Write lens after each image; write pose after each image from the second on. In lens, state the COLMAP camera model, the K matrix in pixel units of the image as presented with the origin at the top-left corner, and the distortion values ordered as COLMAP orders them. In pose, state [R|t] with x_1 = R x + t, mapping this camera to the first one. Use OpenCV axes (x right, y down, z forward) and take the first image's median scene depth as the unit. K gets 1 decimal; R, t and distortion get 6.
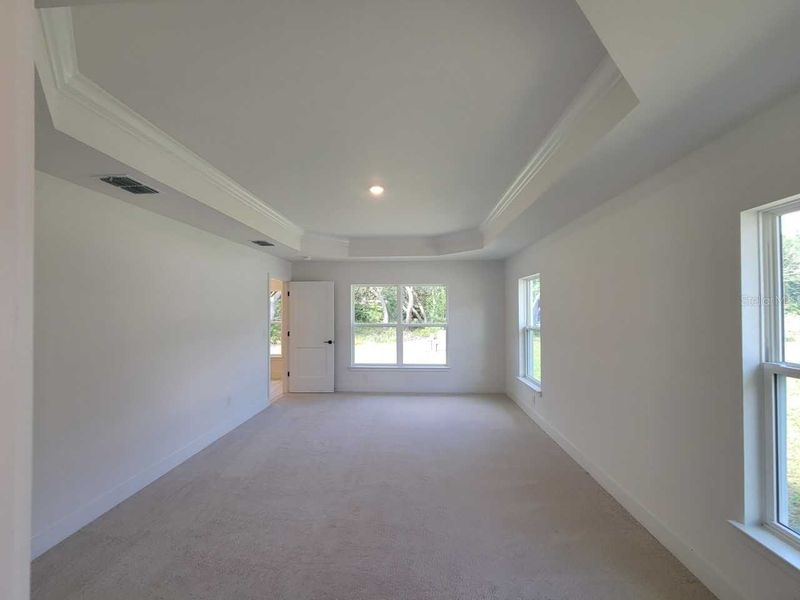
lens RADIAL K [[328.5, 0, 400.1], [0, 328.5, 304.4], [0, 0, 1]] dist [0.001763, -0.001274]
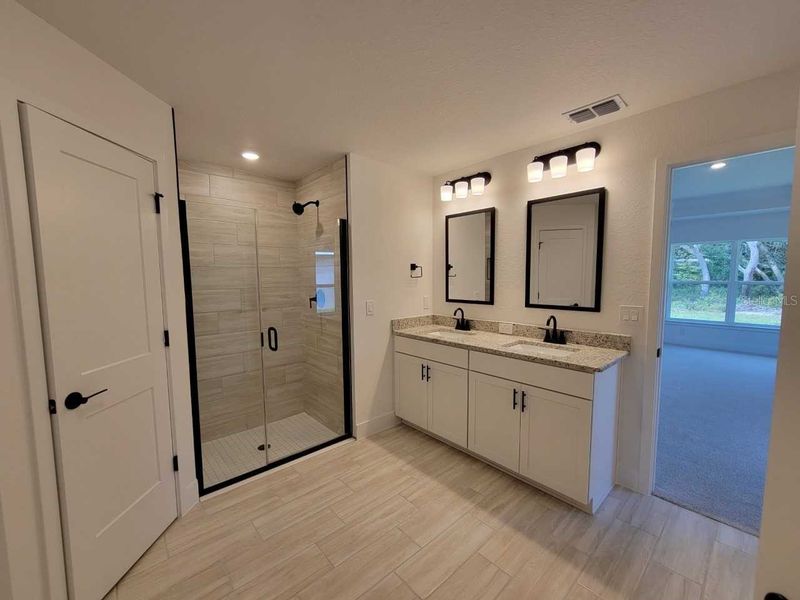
lens RADIAL K [[328.5, 0, 394.8], [0, 328.5, 306.8], [0, 0, 1]] dist [0.001763, -0.001274]
pose [[0.701453, 0.065860, -0.709666, -0.007703], [0.019171, 0.993618, 0.111161, -0.000705], [0.712458, -0.091579, 0.695714, -0.330600]]
